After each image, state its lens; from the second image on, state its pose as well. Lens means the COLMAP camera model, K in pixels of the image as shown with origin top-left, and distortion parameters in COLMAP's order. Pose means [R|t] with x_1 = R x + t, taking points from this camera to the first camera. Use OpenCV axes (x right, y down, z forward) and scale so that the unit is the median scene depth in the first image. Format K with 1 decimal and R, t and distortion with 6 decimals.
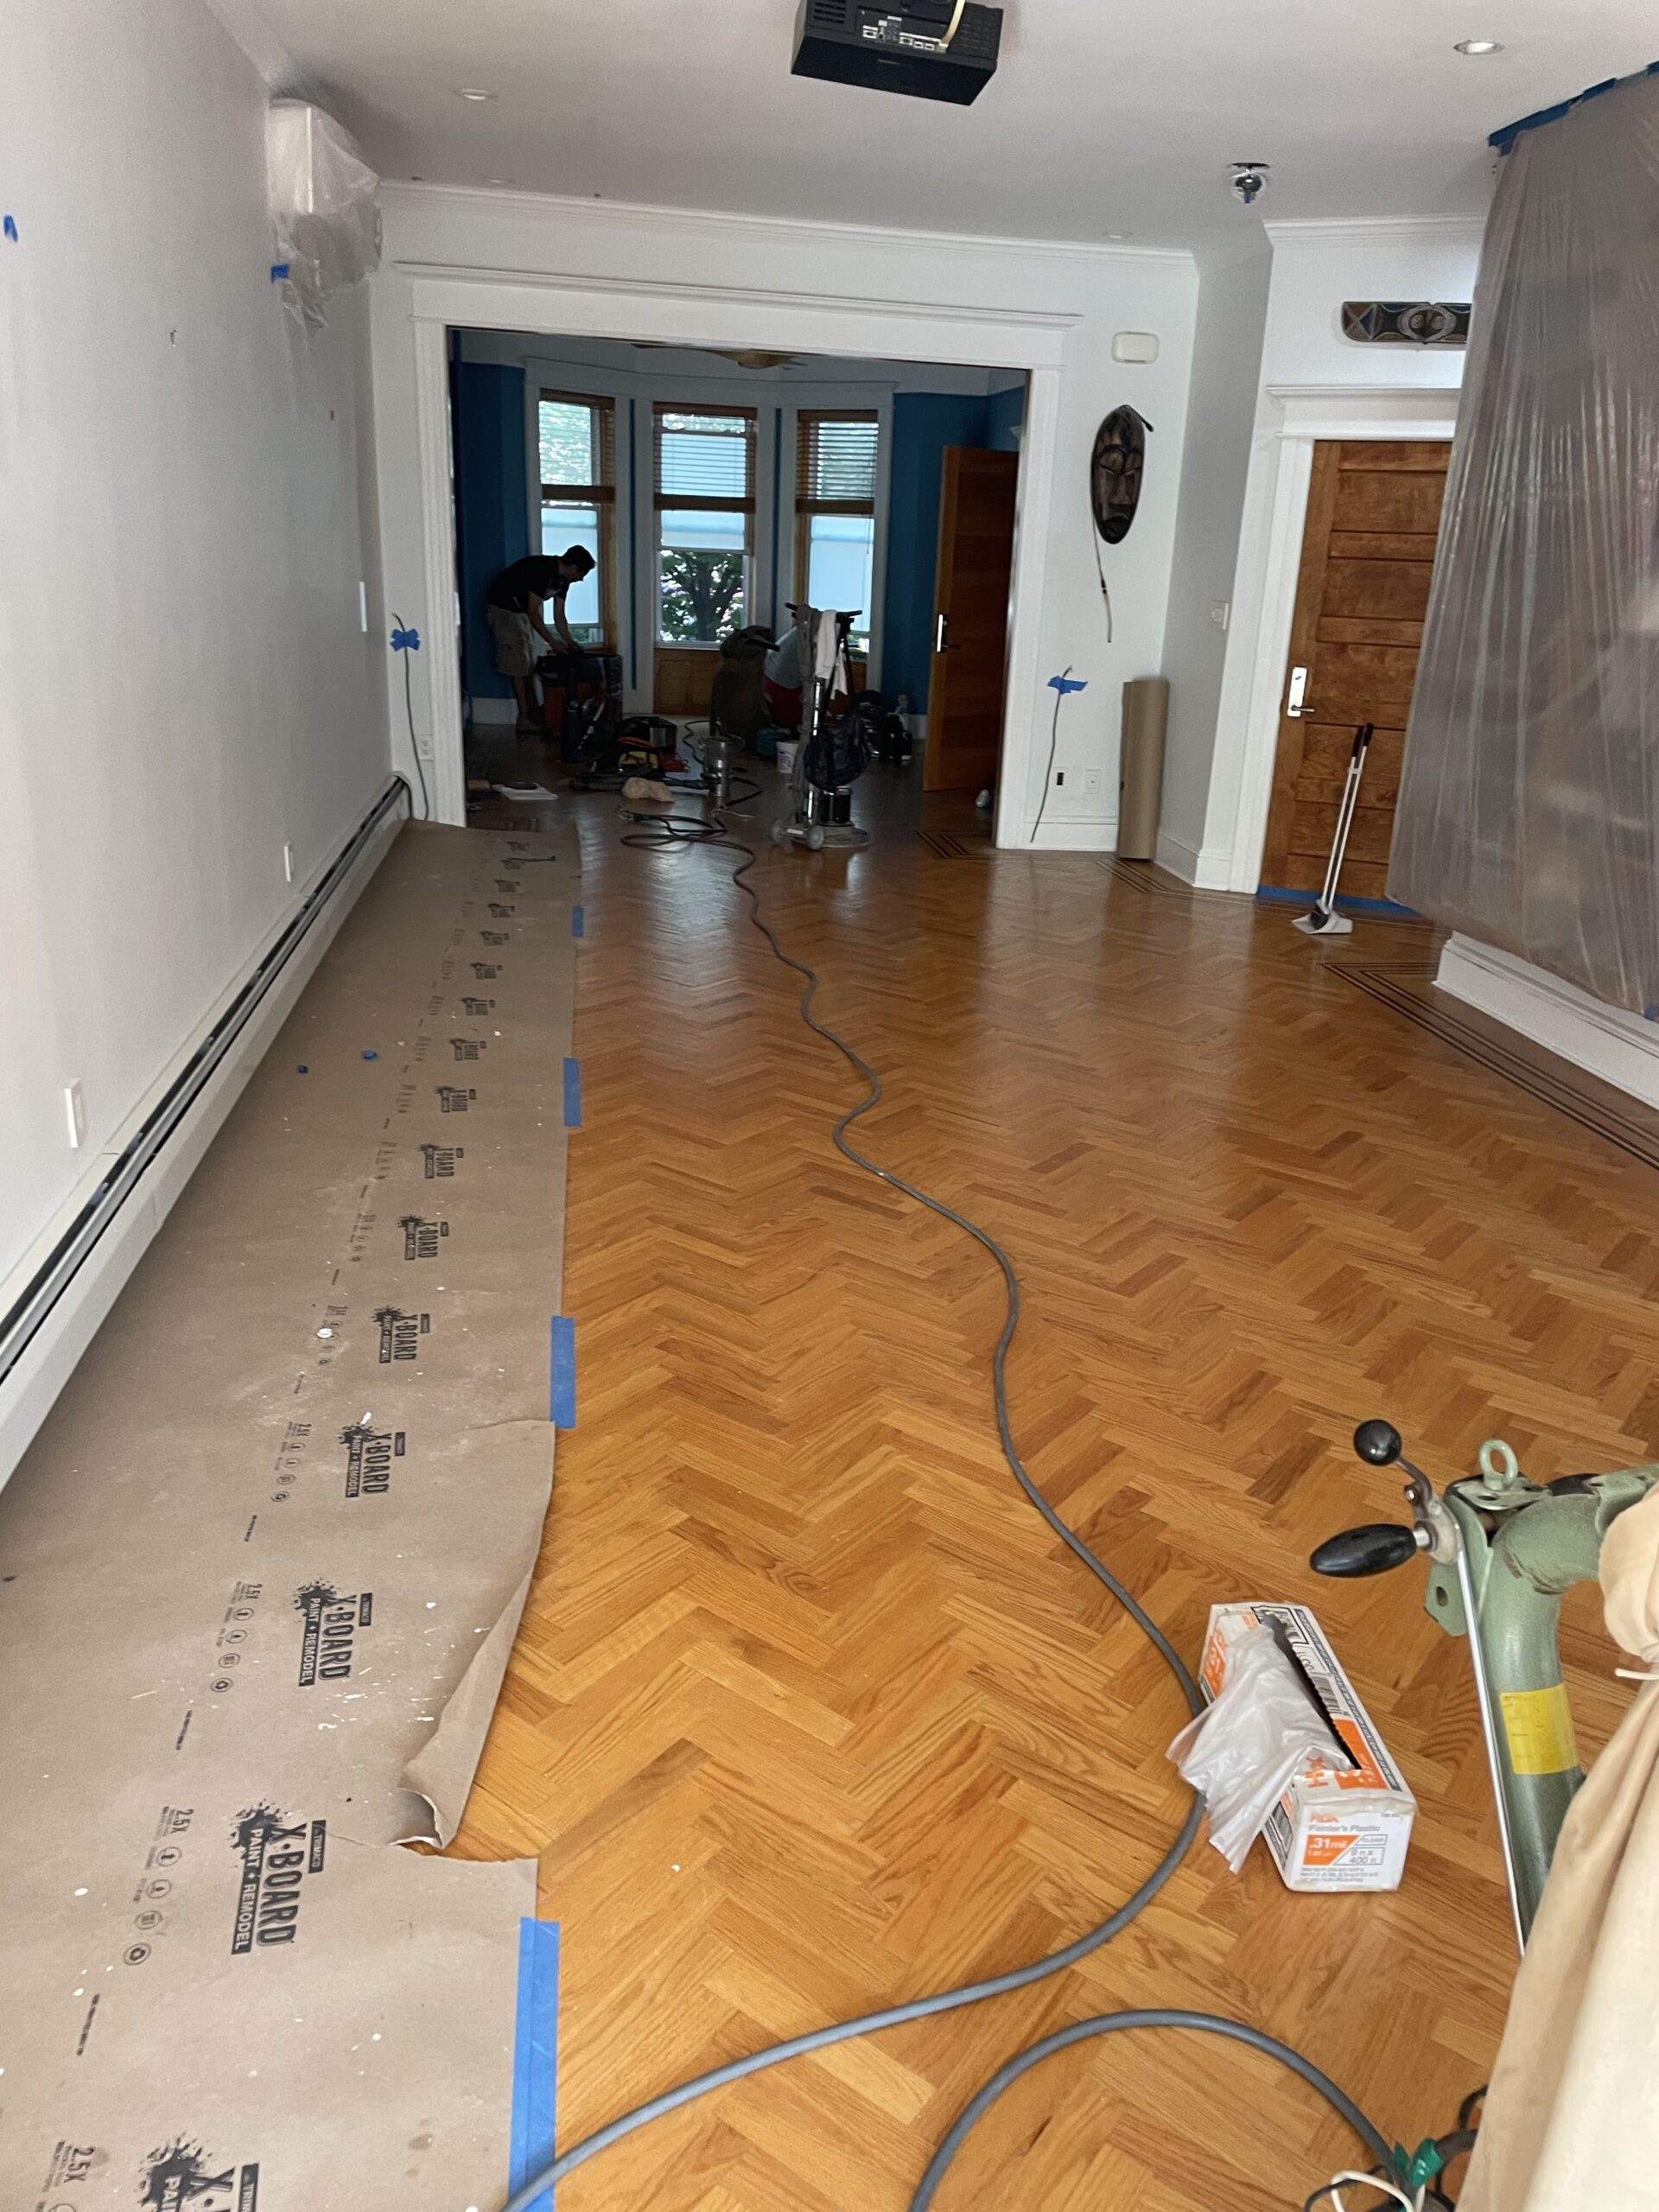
lens RADIAL K [[1679.7, 0, 834.5], [0, 1679.7, 1114.8], [0, 0, 1]] dist [0.062010, -0.045456]
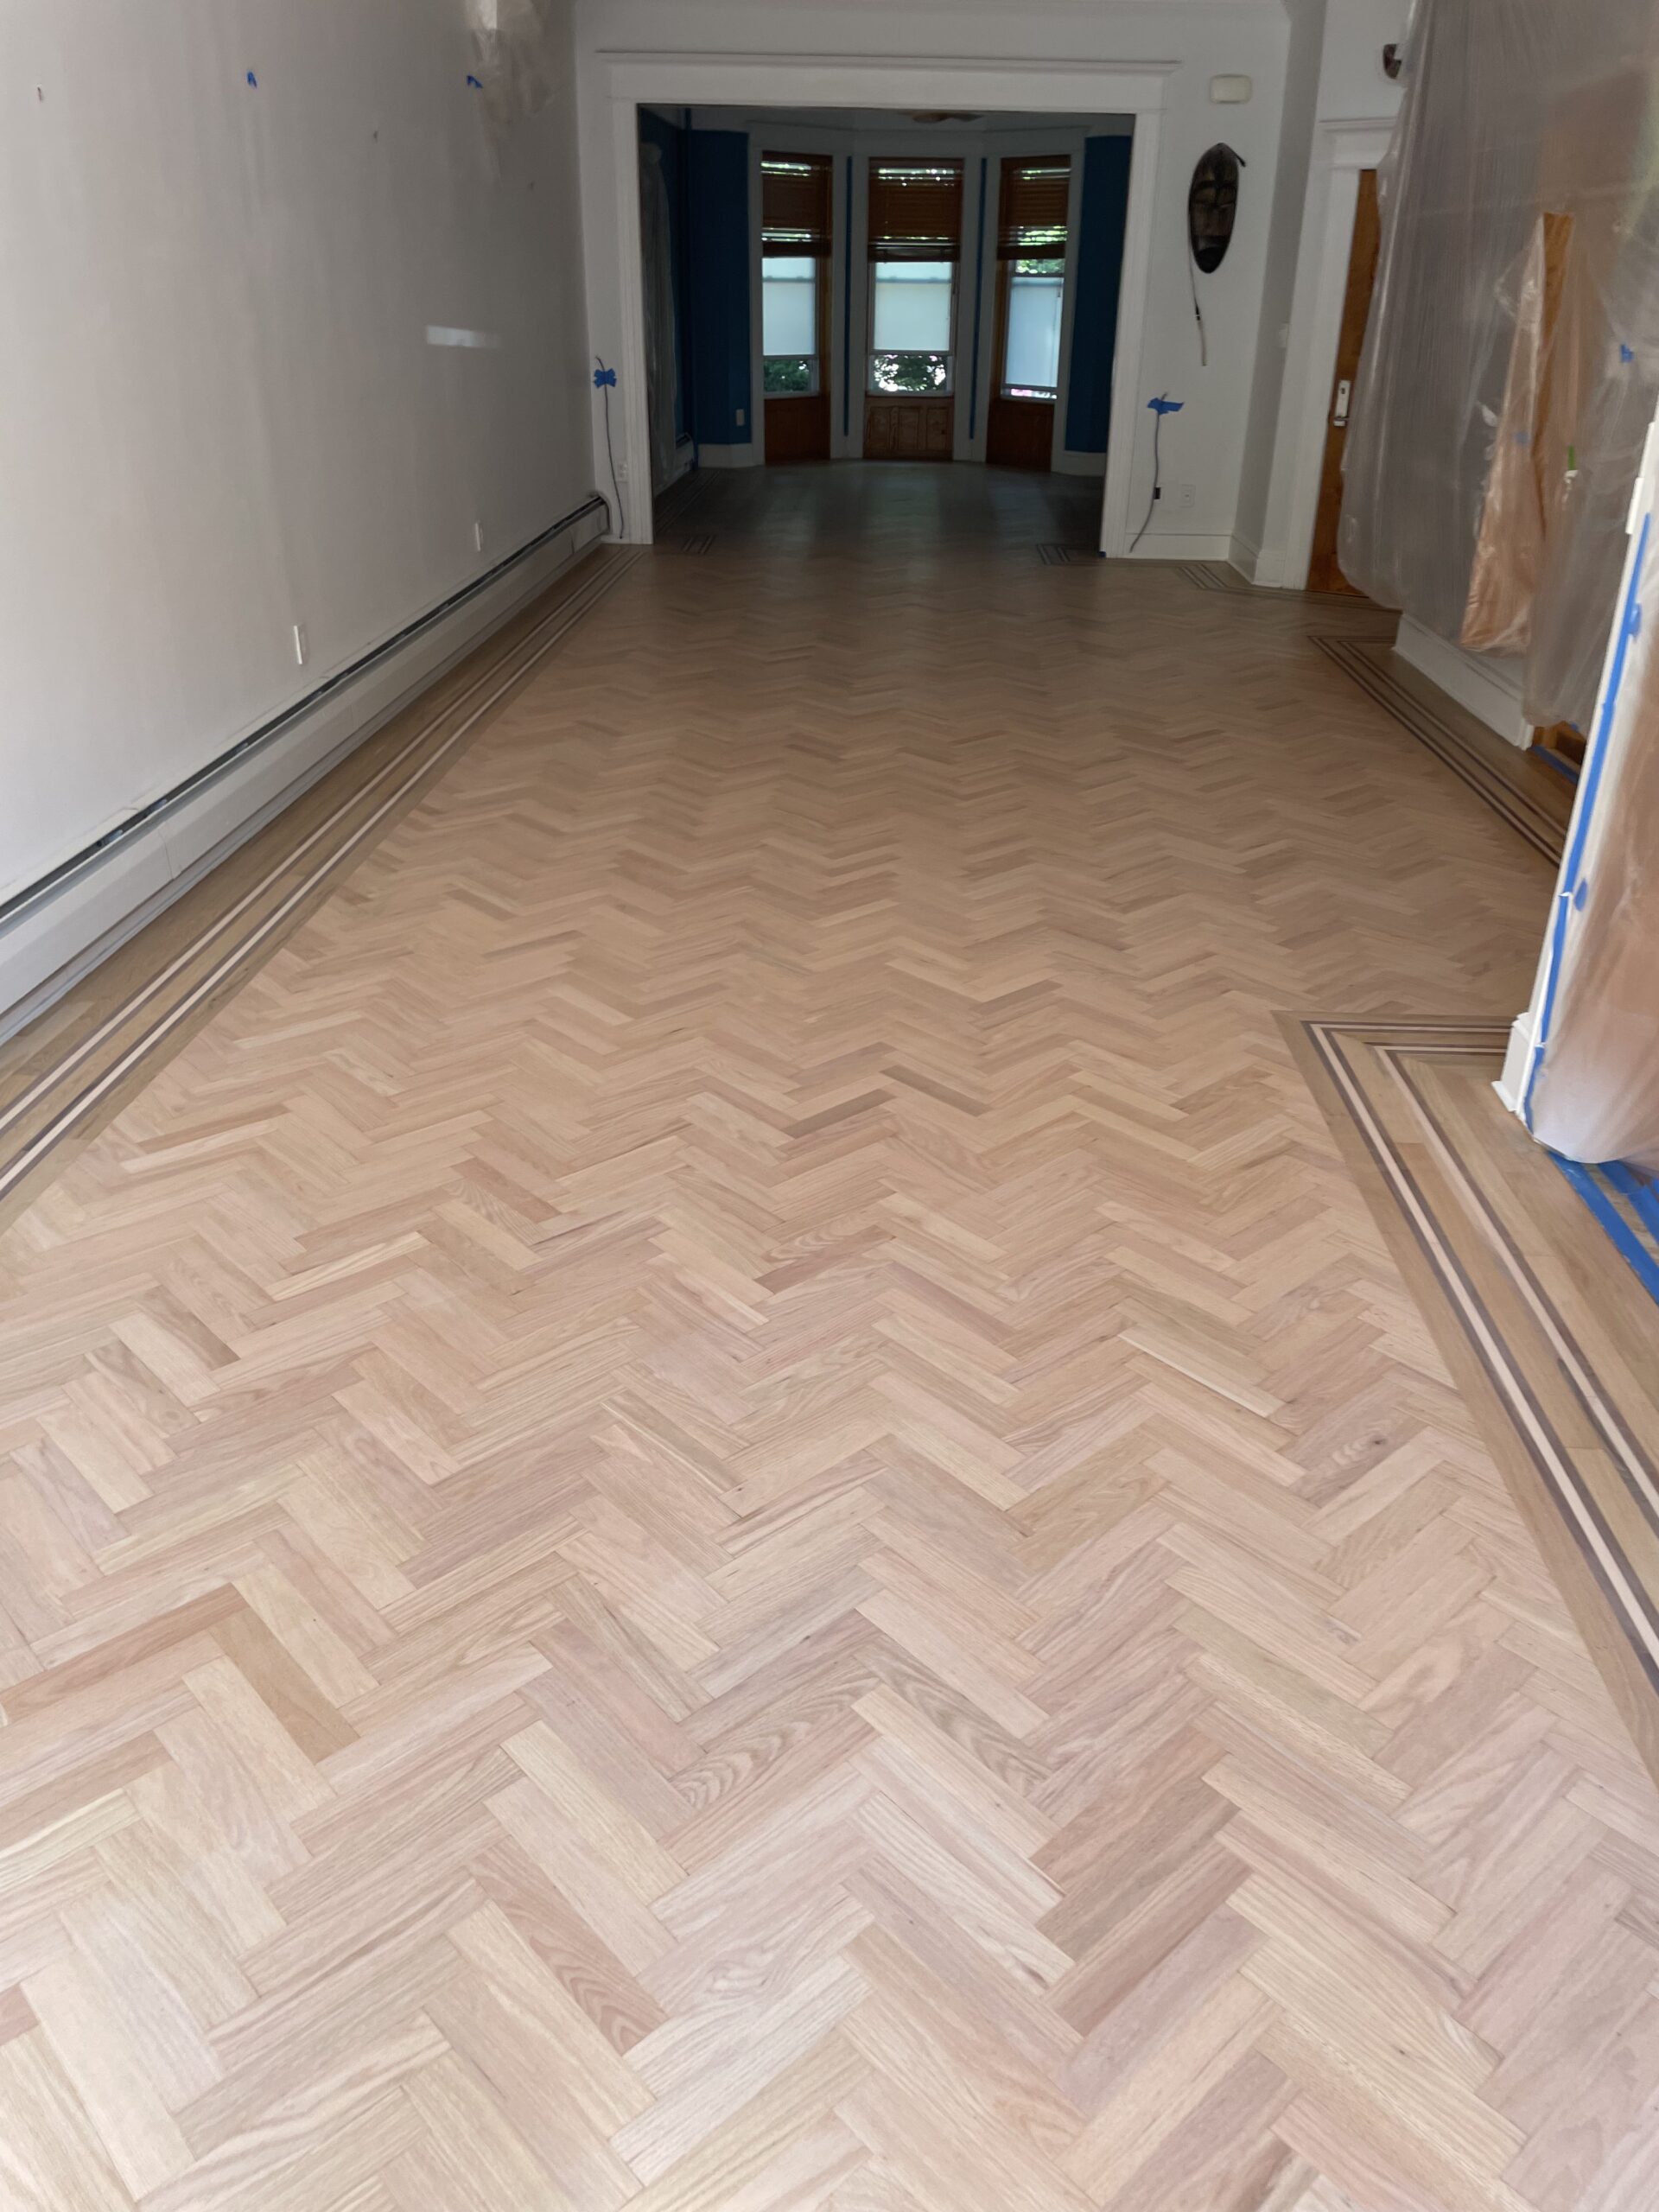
lens RADIAL K [[1679.7, 0, 828.0], [0, 1679.7, 1105.8], [0, 0, 1]] dist [0.062010, -0.045456]
pose [[0.982465, 0.052198, -0.178993, 0.146928], [-0.031587, 0.992732, 0.116124, 0.091228], [0.183754, -0.108434, 0.976973, -0.220966]]
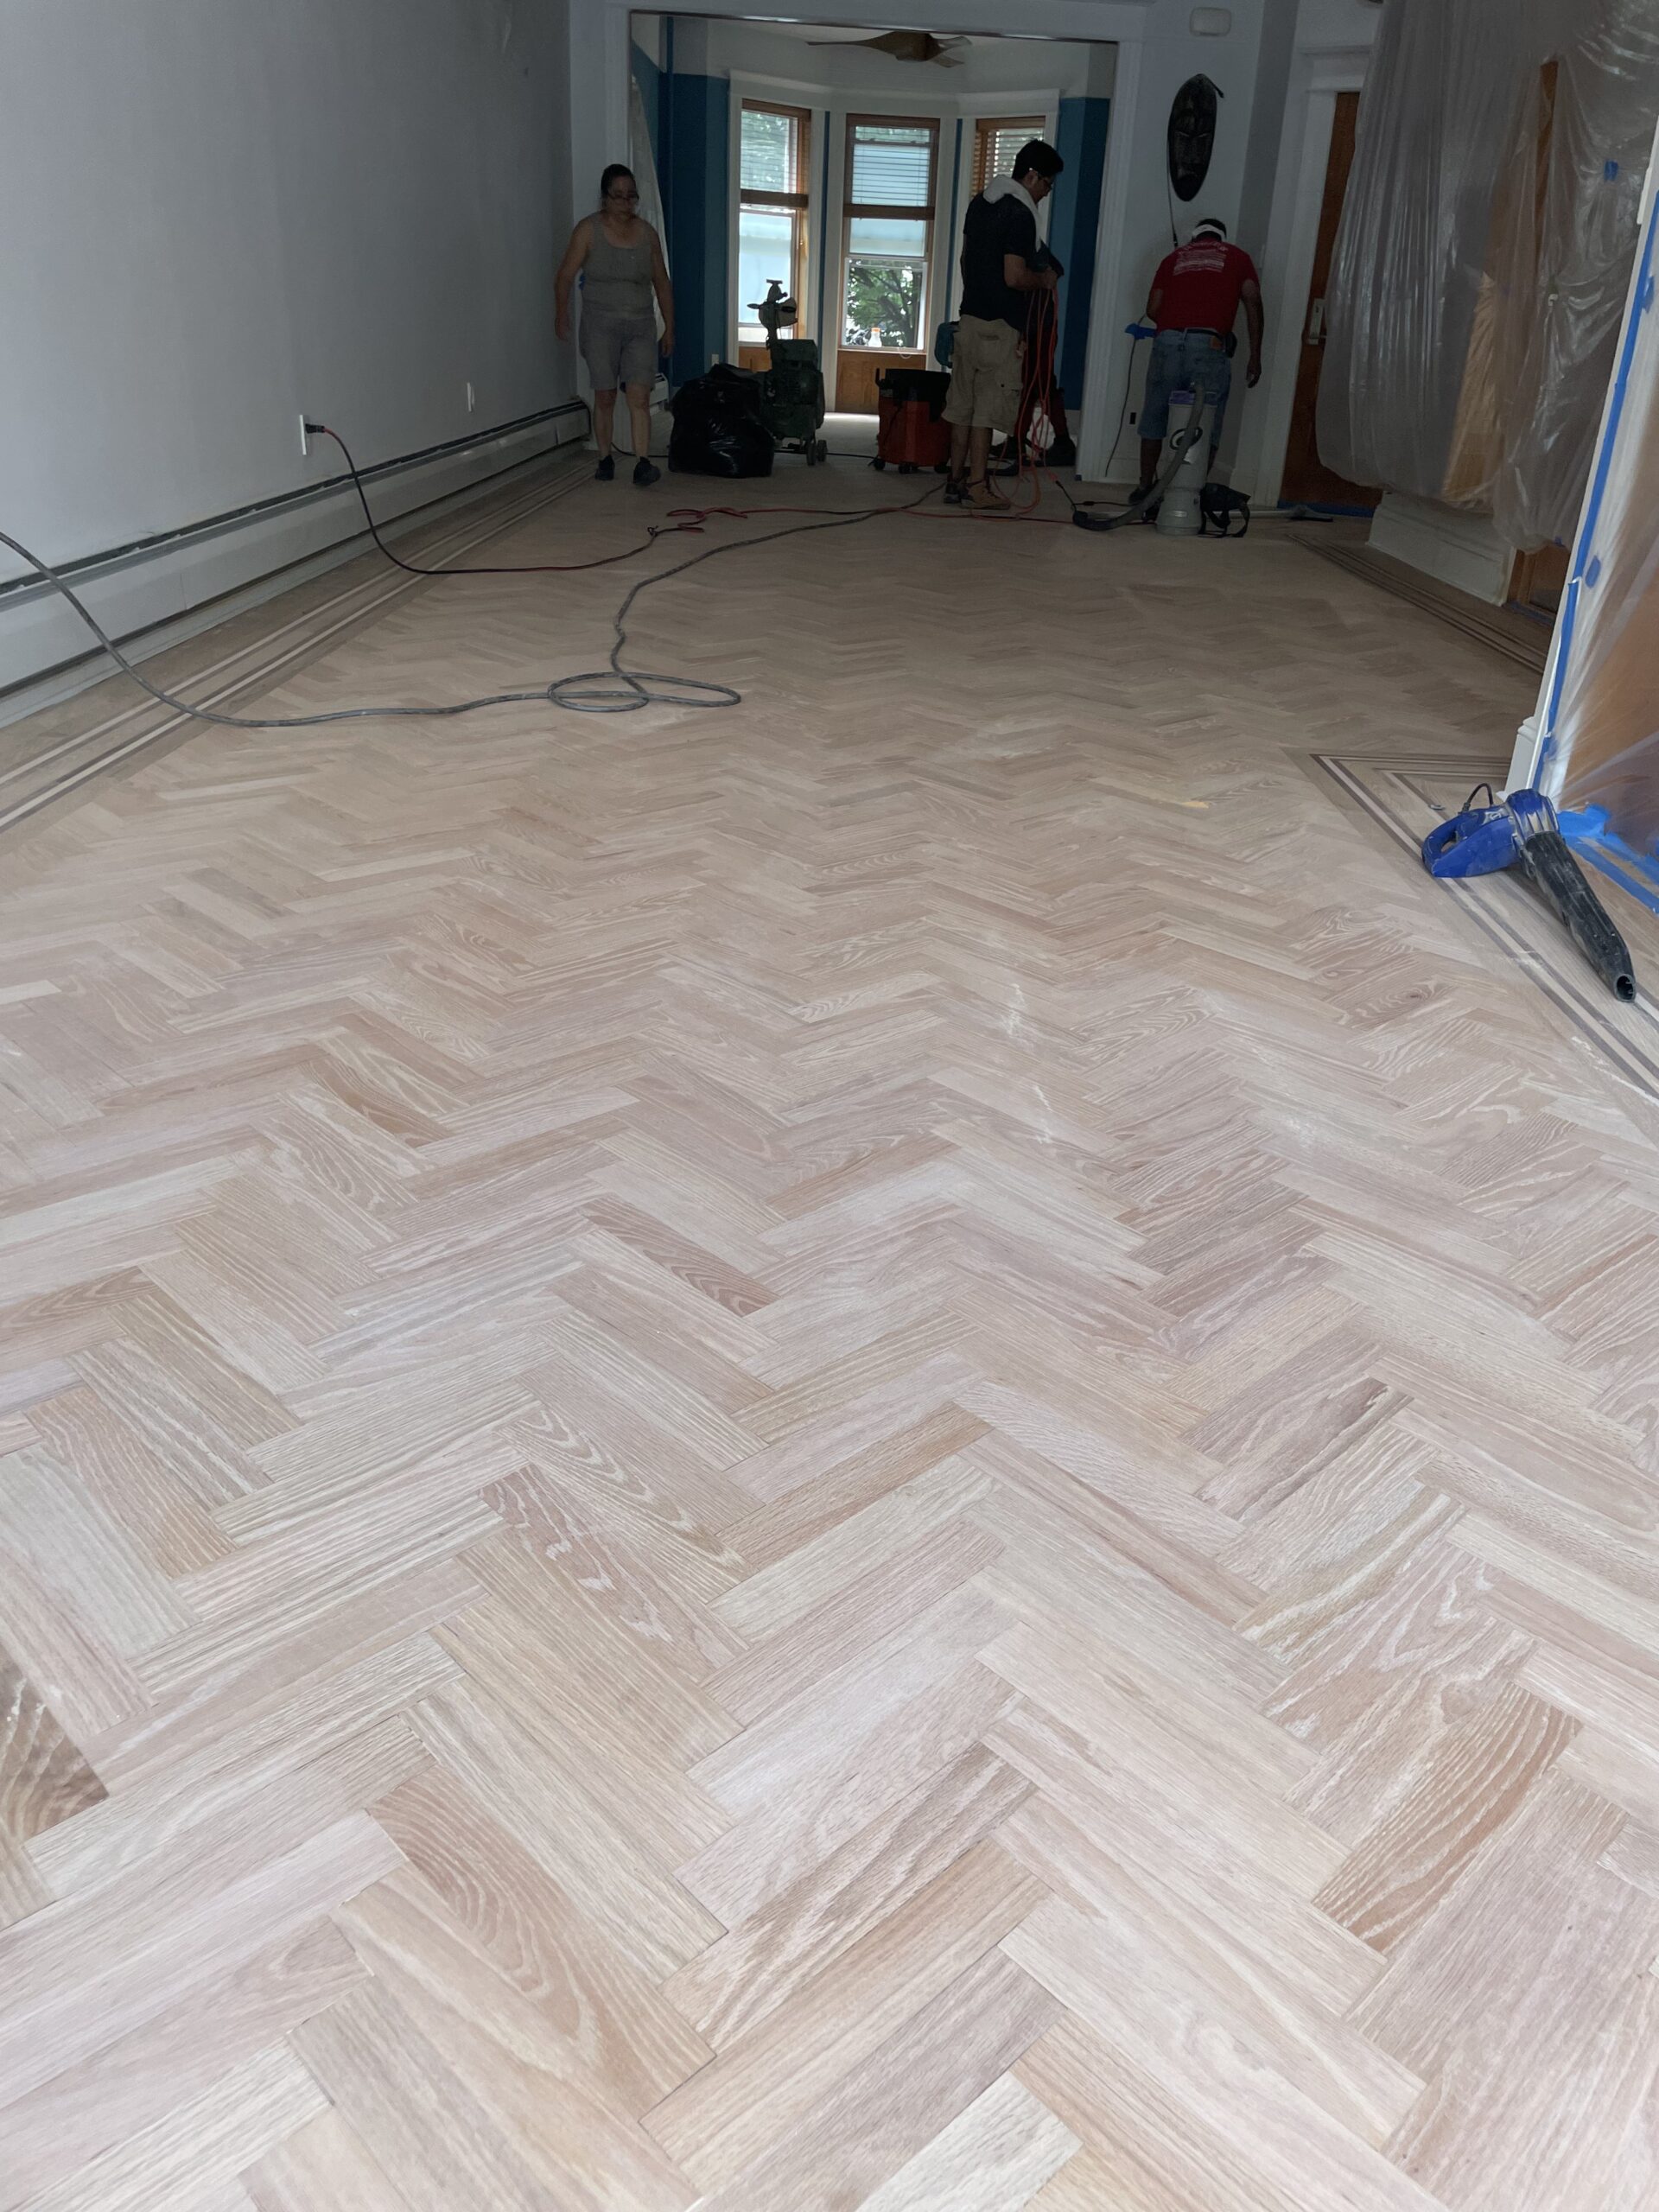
lens RADIAL K [[1679.7, 0, 853.1], [0, 1679.7, 1098.5], [0, 0, 1]] dist [0.062010, -0.045456]
pose [[0.989111, 0.064821, -0.132131, 0.132381], [-0.052632, 0.994205, 0.093739, 0.176221], [0.137442, -0.085764, 0.986790, -0.238390]]
